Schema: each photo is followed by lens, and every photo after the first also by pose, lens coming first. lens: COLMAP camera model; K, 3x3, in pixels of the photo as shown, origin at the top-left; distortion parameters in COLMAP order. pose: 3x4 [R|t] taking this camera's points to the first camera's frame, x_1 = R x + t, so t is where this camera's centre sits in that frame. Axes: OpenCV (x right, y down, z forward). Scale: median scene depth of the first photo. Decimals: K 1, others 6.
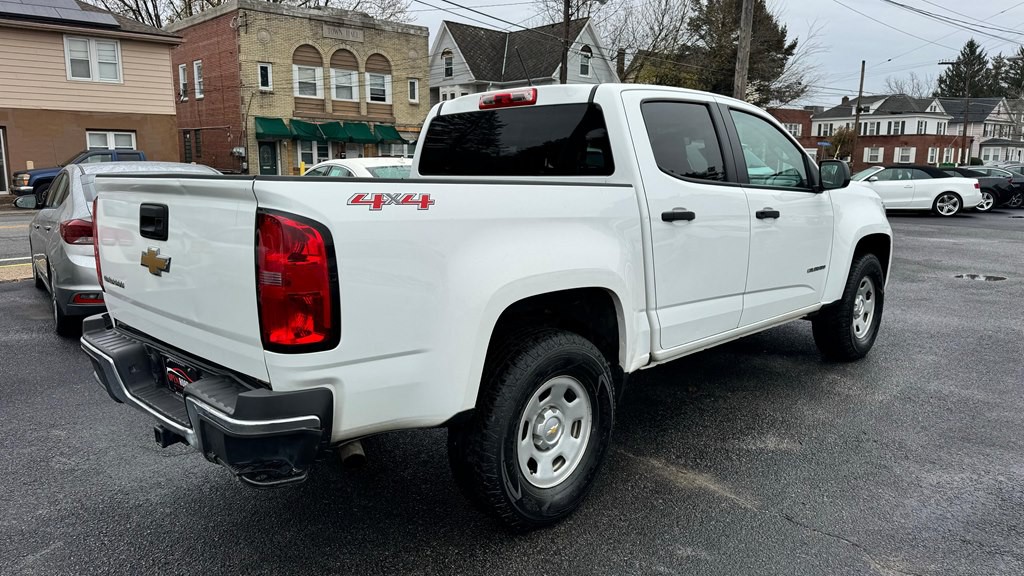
lens RADIAL K [[720.2, 0, 512.0], [0, 720.2, 288.0], [0, 0, 1]] dist [0.093736, -0.136105]
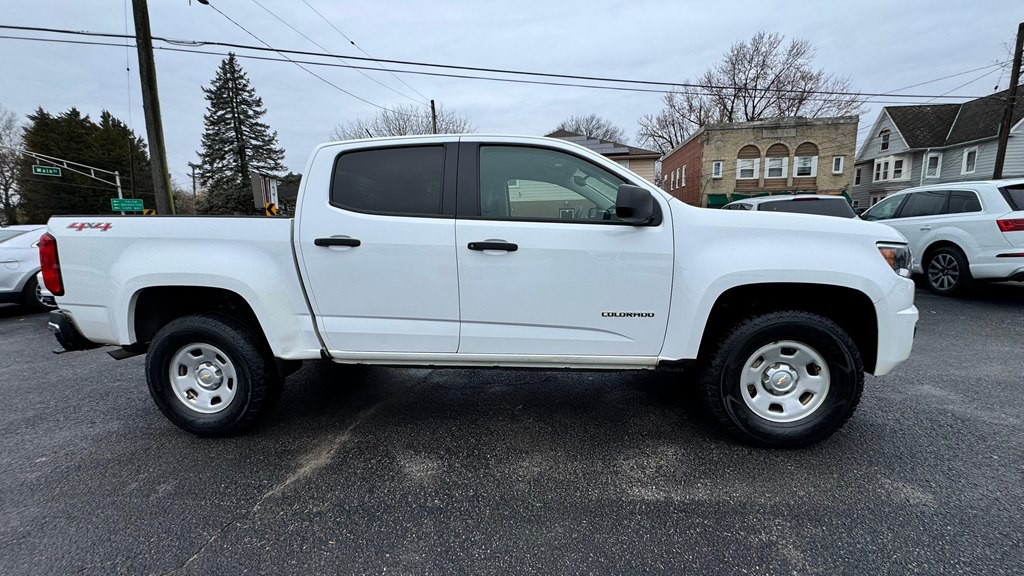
lens RADIAL K [[407.8, 0, 512.4], [0, 407.8, 282.6], [0, 0, 1]] dist [-0.001638, -0.000605]
pose [[0.621952, 0.087645, -0.778135, 0.101976], [-0.110138, 0.993629, 0.023886, -0.008713], [0.775271, 0.070846, 0.627643, 0.086519]]
